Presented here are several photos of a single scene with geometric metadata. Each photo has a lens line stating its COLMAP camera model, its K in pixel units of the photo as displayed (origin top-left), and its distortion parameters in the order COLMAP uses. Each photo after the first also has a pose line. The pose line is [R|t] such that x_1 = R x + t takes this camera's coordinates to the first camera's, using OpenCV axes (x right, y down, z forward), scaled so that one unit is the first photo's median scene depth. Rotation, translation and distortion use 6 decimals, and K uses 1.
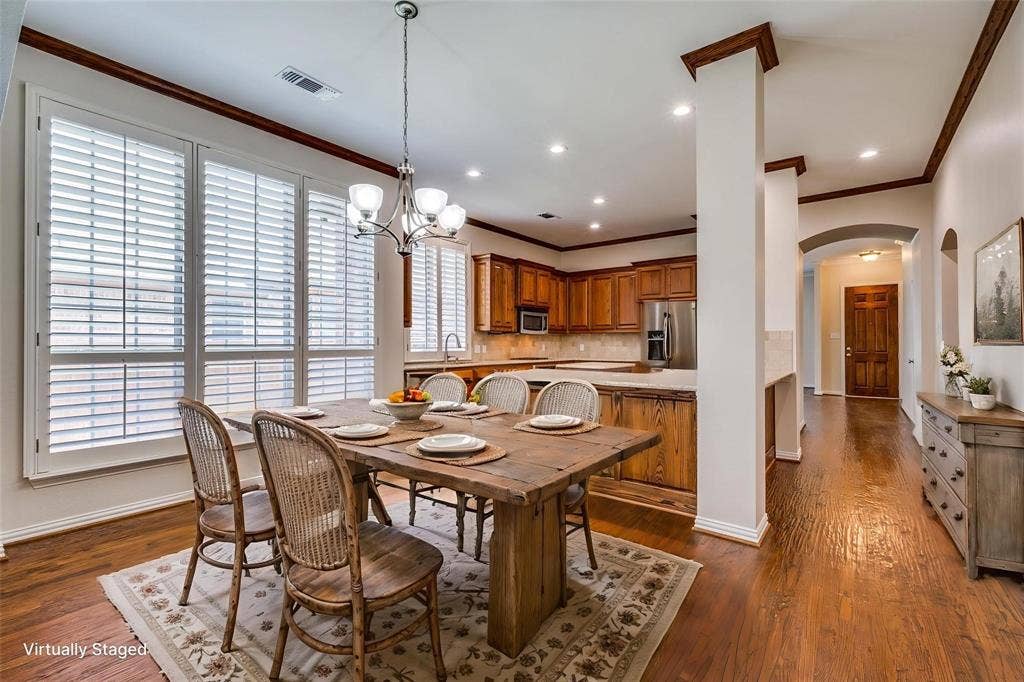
lens RADIAL K [[455.3, 0, 512.0], [0, 455.3, 341.0], [0, 0, 1]] dist [0.000070, 0.000058]
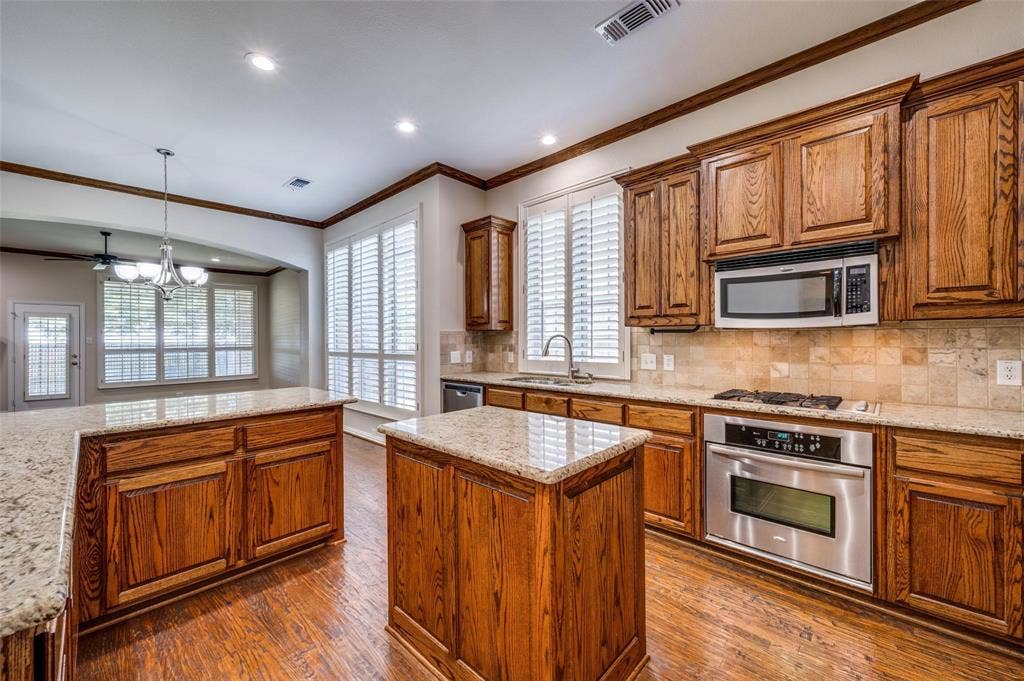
lens RADIAL K [[444.7, 0, 514.9], [0, 444.7, 340.4], [0, 0, 1]] dist [0.000066, 0.000006]
pose [[-0.149600, 0.004082, -0.988738, 0.438435], [0.011662, 0.999929, 0.002364, -0.009508], [0.988678, -0.011177, -0.149637, 0.903517]]
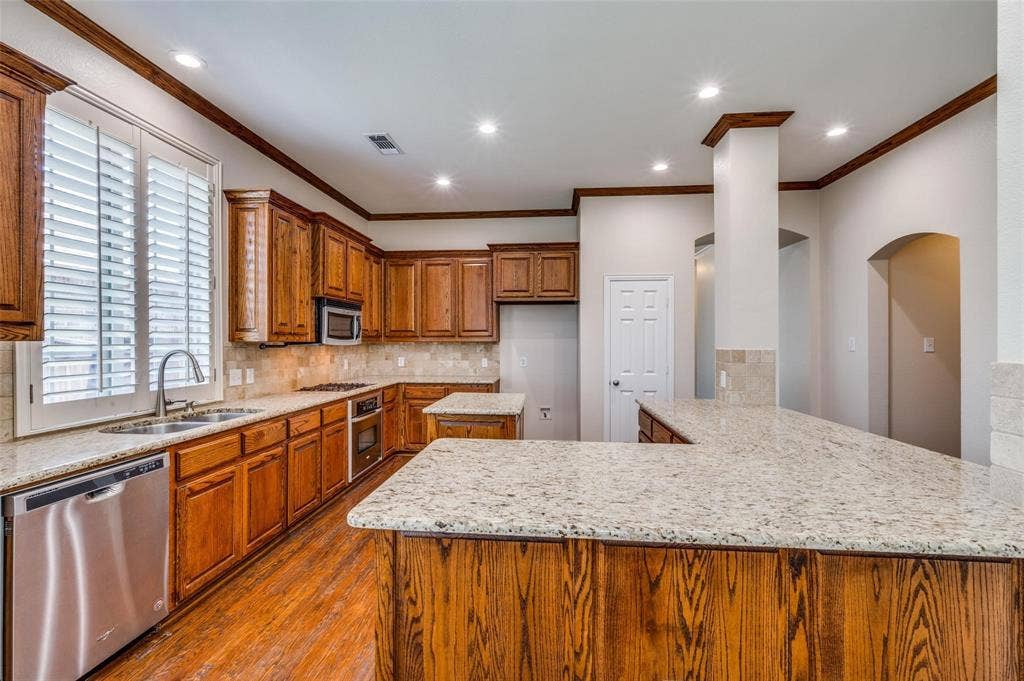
lens RADIAL K [[444.7, 0, 514.9], [0, 444.7, 340.4], [0, 0, 1]] dist [0.000066, 0.000006]
pose [[0.844544, 0.002497, 0.535480, -0.077315], [-0.004395, 0.999988, 0.002268, -0.025295], [-0.535468, -0.004269, 0.844545, 0.409570]]
